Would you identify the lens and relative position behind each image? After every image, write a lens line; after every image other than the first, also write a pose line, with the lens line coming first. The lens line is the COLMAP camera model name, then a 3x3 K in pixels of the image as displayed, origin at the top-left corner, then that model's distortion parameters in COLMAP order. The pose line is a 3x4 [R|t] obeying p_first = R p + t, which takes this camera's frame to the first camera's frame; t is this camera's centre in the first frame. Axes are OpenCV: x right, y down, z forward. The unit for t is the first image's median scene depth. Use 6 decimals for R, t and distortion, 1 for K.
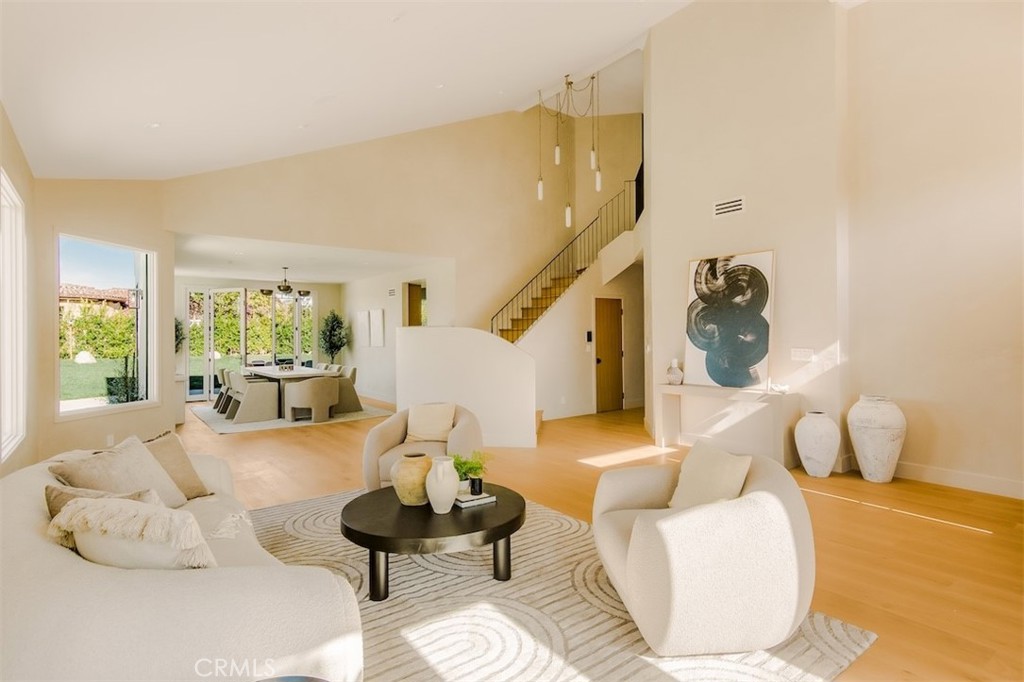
lens RADIAL K [[494.7, 0, 511.2], [0, 494.7, 335.3], [0, 0, 1]] dist [0.001276, -0.000898]
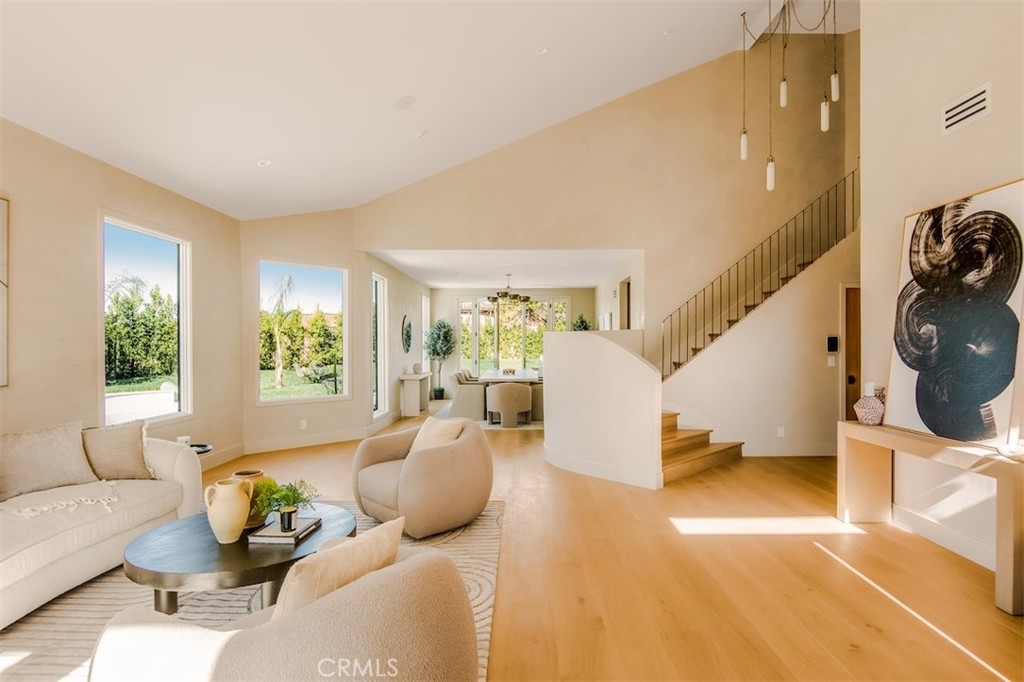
lens RADIAL K [[522.5, 0, 512.9], [0, 522.5, 347.3], [0, 0, 1]] dist [-0.016543, -0.005132]
pose [[0.814420, 0.012258, -0.580146, 0.354906], [-0.005002, 0.999888, 0.014106, -0.001667], [0.580254, -0.008586, 0.814390, 0.240092]]
